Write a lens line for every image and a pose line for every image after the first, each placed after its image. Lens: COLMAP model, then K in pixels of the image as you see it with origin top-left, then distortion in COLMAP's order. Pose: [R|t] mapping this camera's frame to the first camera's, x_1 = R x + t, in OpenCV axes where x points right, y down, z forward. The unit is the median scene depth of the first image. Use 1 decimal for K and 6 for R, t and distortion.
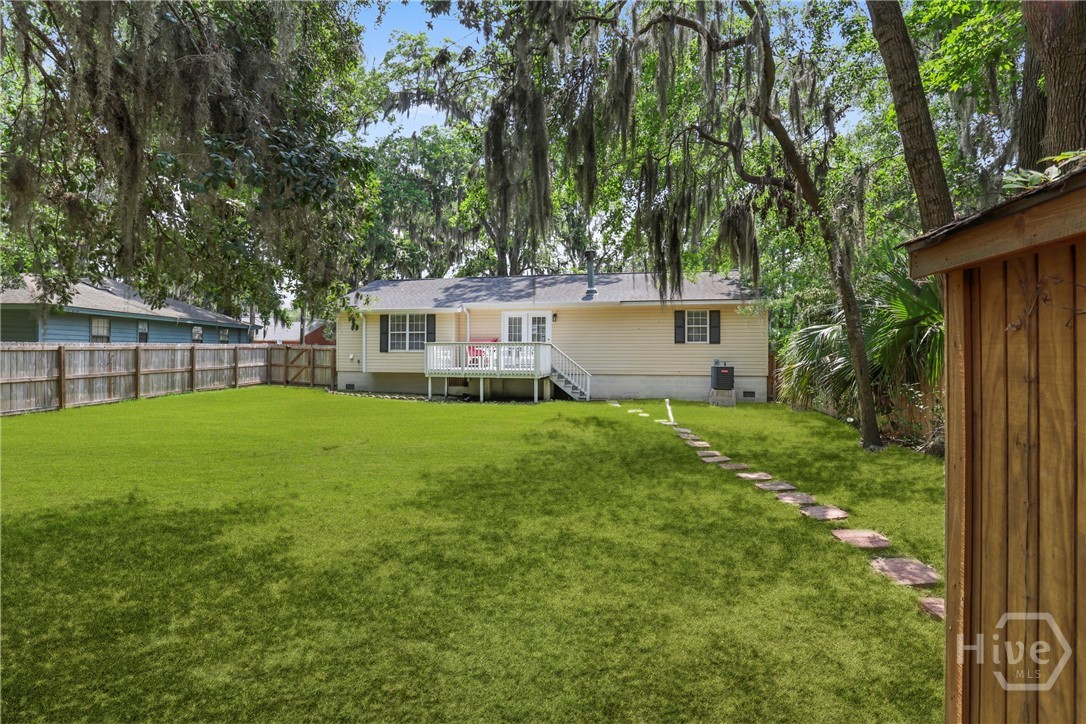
lens RADIAL K [[494.9, 0, 538.7], [0, 494.9, 354.7], [0, 0, 1]] dist [-0.014403, 0.001005]
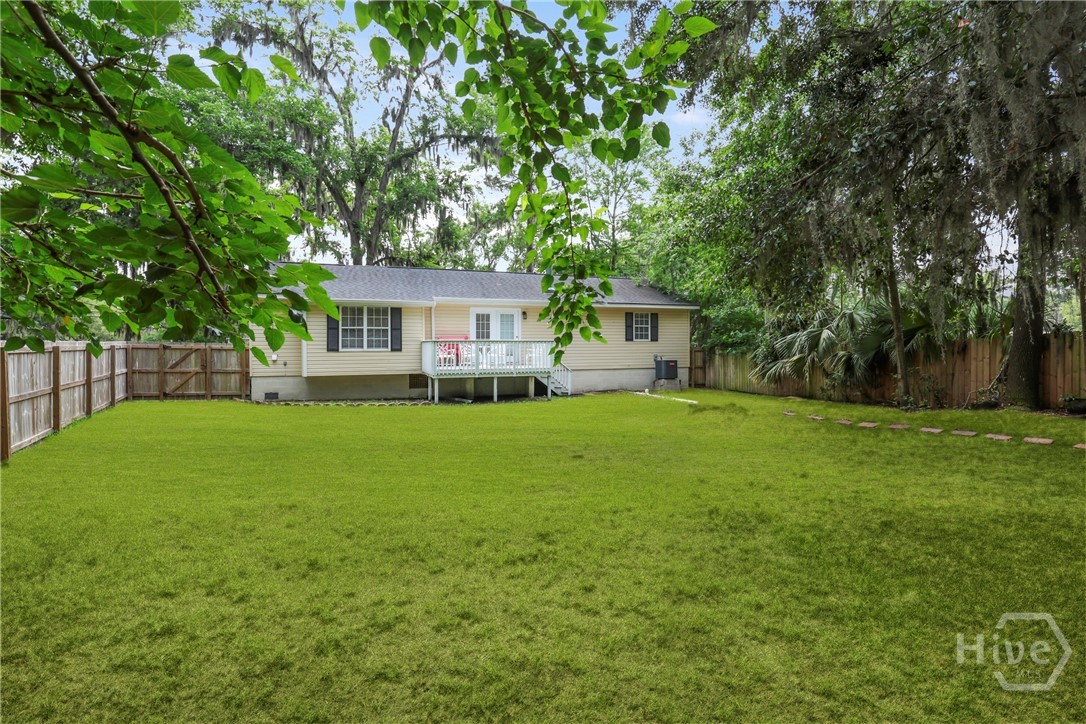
lens RADIAL K [[494.9, 0, 538.7], [0, 494.9, 354.7], [0, 0, 1]] dist [-0.014403, 0.001005]
pose [[0.848801, -0.014266, 0.528520, -0.464069], [0.010972, 0.999896, 0.009368, -0.003780], [-0.528598, -0.002153, 0.848869, 0.126043]]
